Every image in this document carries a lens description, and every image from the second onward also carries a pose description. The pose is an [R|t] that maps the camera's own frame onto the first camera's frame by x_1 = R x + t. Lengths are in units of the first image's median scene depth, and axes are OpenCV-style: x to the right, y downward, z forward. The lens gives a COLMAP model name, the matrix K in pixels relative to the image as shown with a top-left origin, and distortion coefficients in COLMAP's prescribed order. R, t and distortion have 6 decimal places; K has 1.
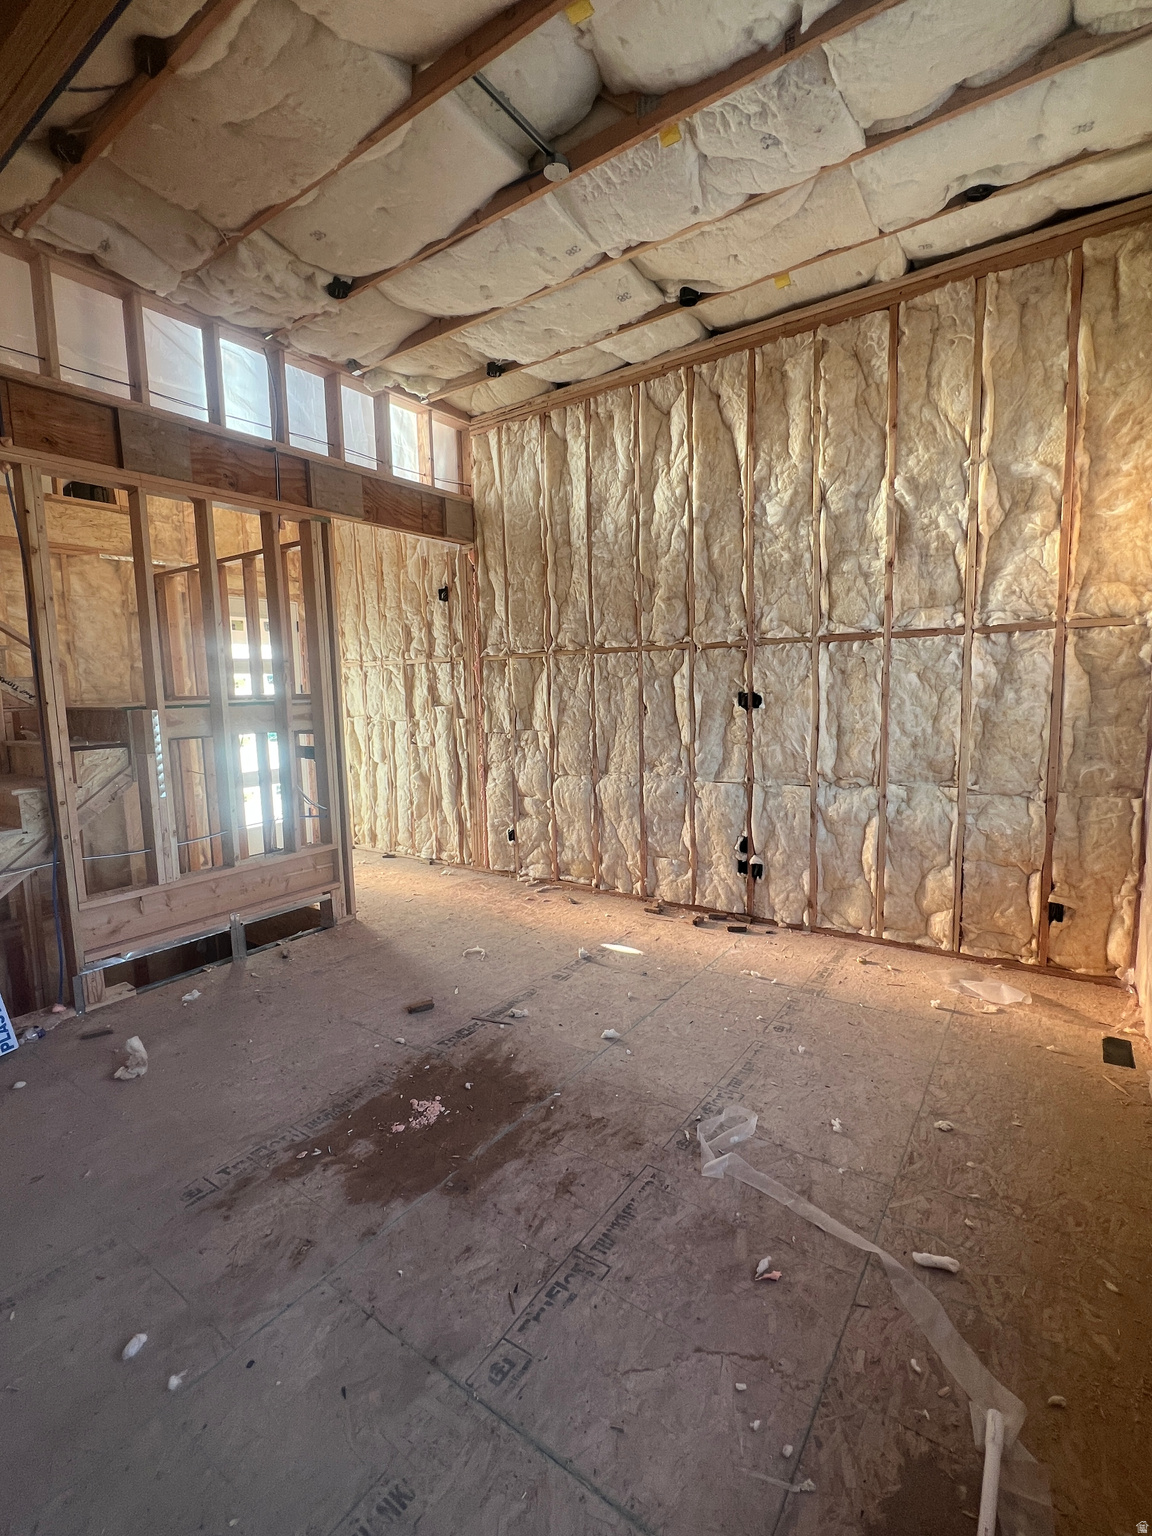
lens RADIAL K [[696.6, 0, 578.1], [0, 696.6, 763.2], [0, 0, 1]] dist [0.000319, -0.000142]
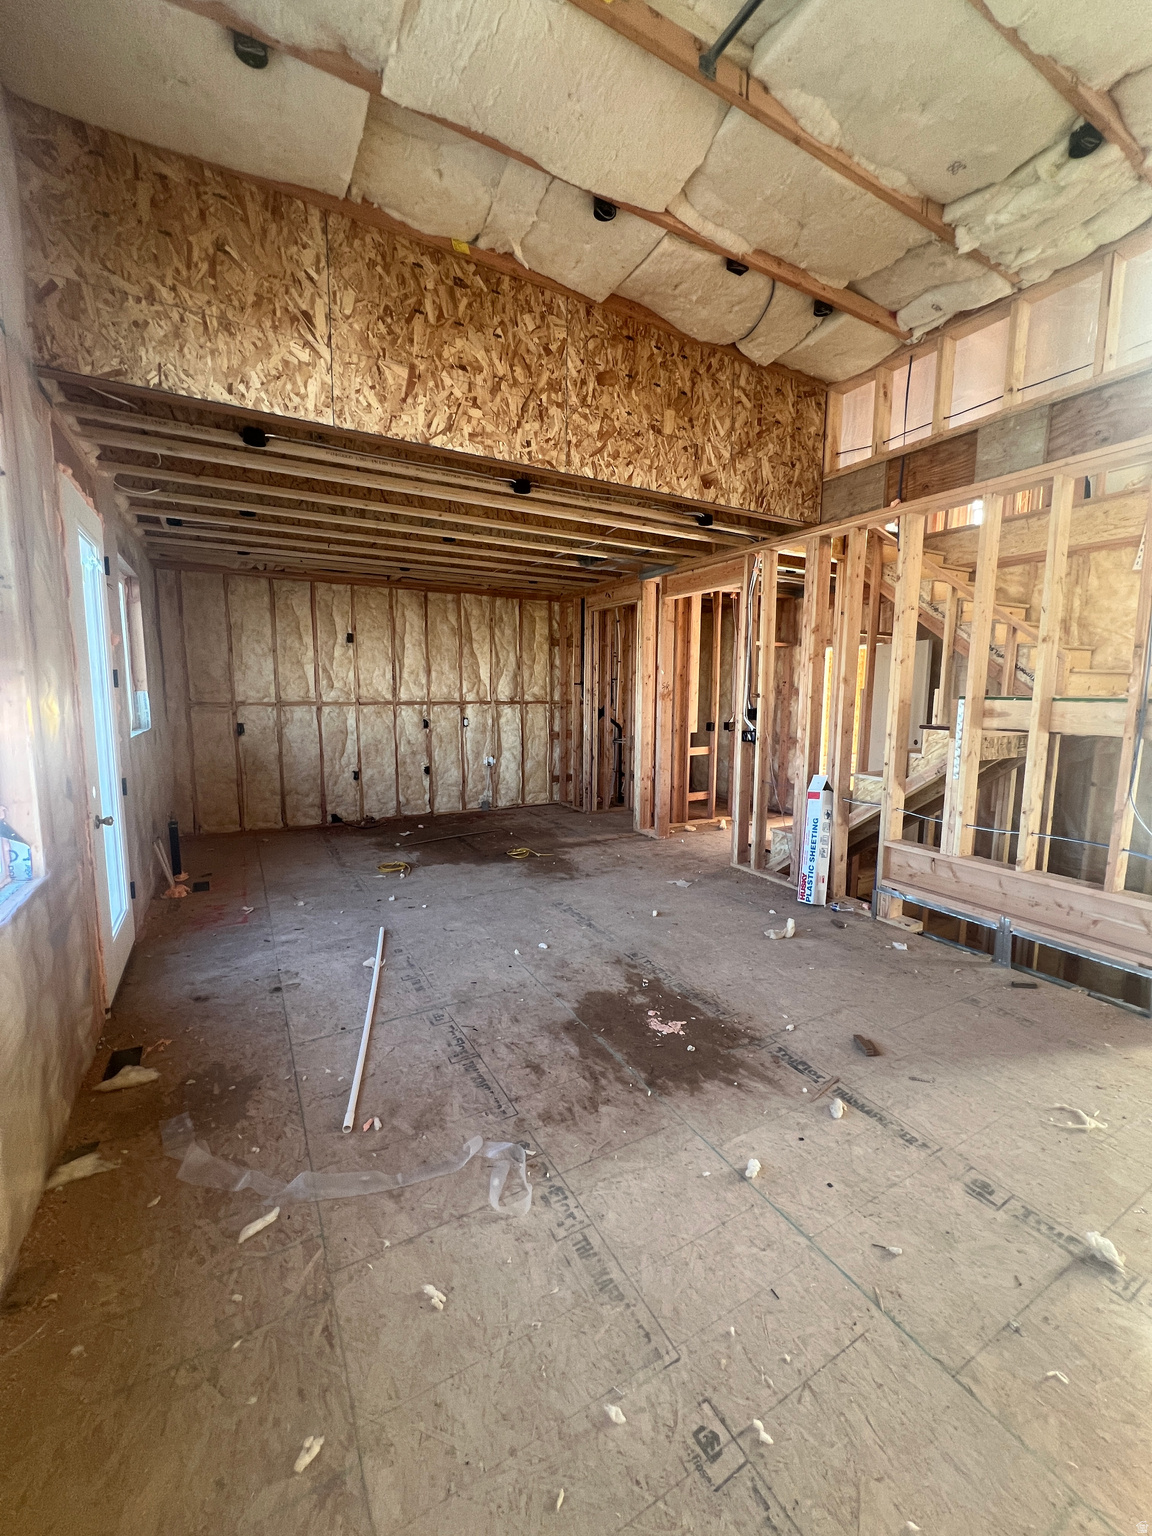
lens RADIAL K [[614.1, 0, 582.5], [0, 614.1, 762.4], [0, 0, 1]] dist [0.000360, -0.000335]
pose [[-0.426284, 0.130195, -0.895171, 0.561693], [-0.100020, 0.976737, 0.189688, -0.108742], [0.899043, 0.170395, -0.403345, 0.910075]]
